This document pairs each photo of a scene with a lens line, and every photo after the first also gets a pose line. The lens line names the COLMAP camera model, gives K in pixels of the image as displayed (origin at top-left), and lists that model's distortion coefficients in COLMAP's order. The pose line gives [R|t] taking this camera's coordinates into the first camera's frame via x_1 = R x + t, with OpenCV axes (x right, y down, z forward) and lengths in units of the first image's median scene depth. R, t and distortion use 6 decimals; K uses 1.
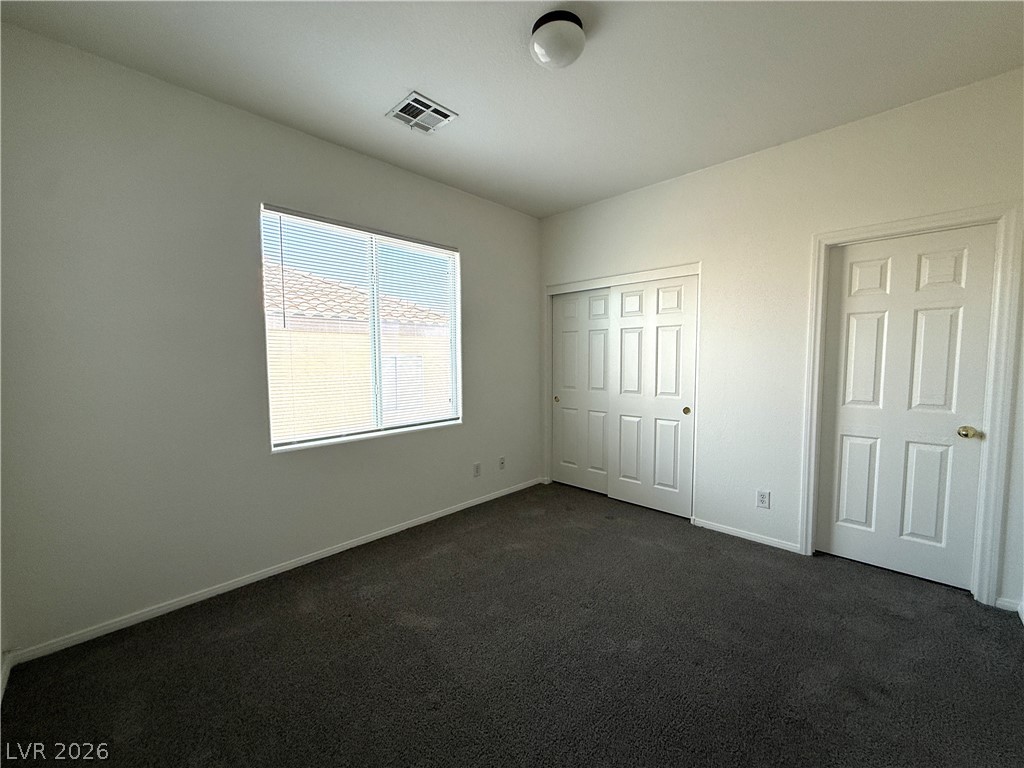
lens RADIAL K [[407.7, 0, 509.7], [0, 407.7, 383.1], [0, 0, 1]] dist [0.000618, 0.000222]
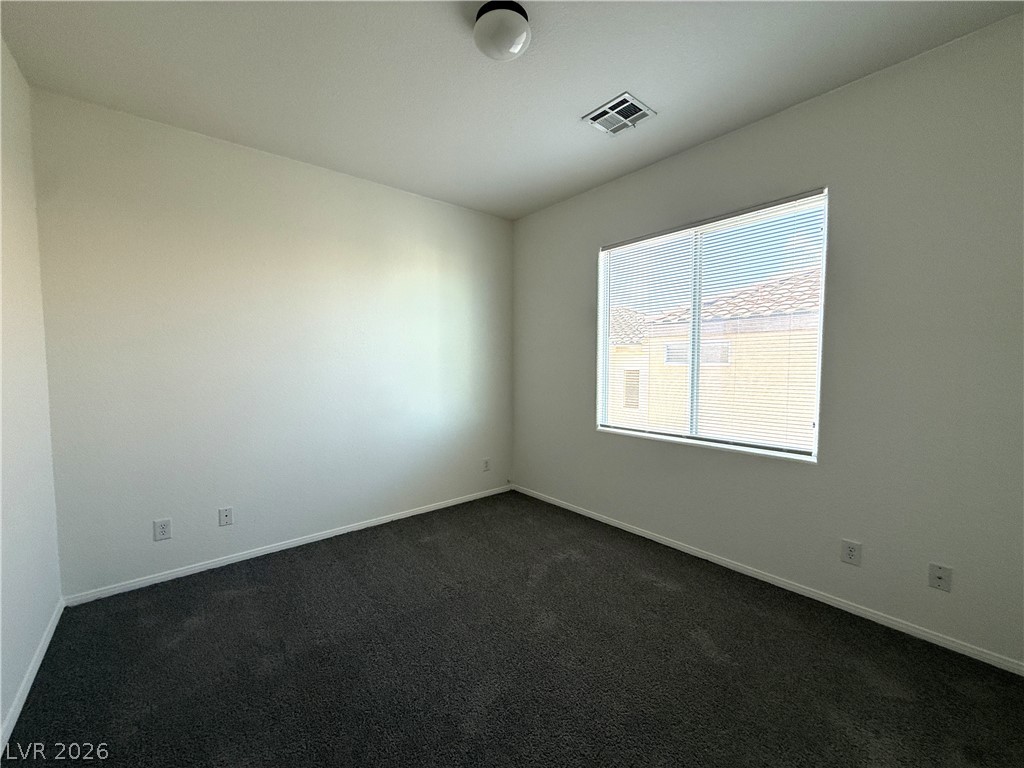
lens RADIAL K [[407.7, 0, 508.2], [0, 407.7, 387.6], [0, 0, 1]] dist [0.000618, 0.000222]
pose [[-0.108813, 0.061745, -0.992143, 0.787862], [-0.062877, 0.995643, 0.068858, -0.044989], [0.992072, 0.069876, -0.104456, 0.829353]]
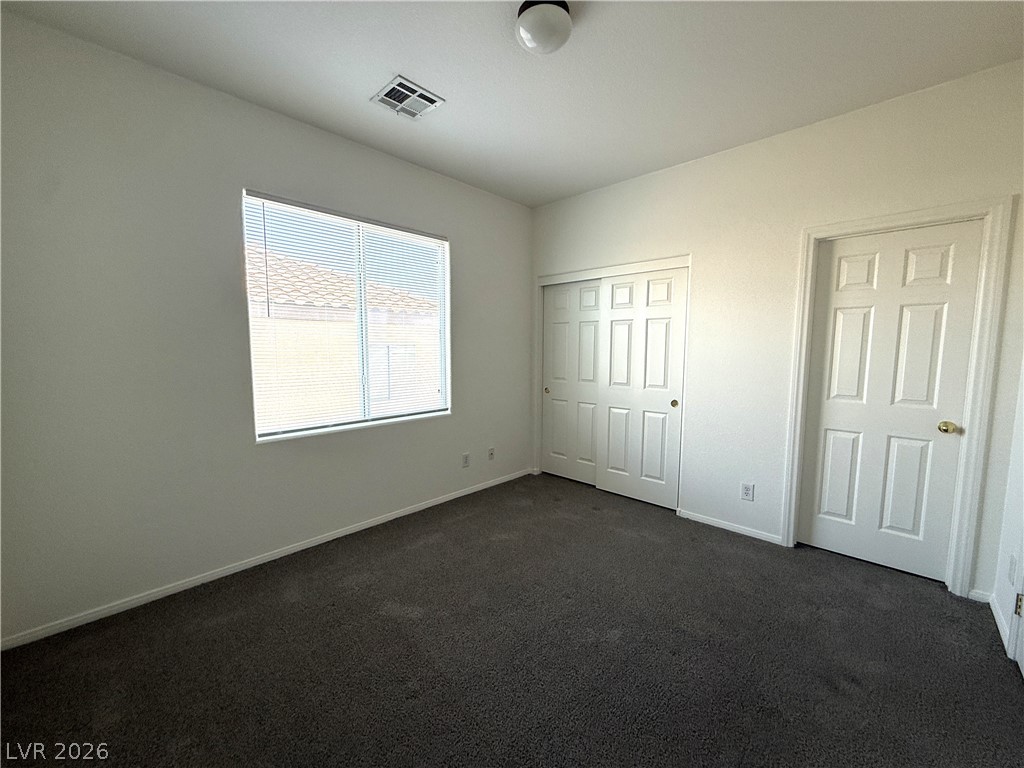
lens RADIAL K [[407.7, 0, 509.5], [0, 407.7, 382.8], [0, 0, 1]] dist [0.000618, 0.000222]
pose [[0.999909, 0.008452, 0.010542, 0.022233], [-0.008705, 0.999669, 0.024194, -0.004867], [-0.010334, -0.024284, 0.999652, 0.002936]]
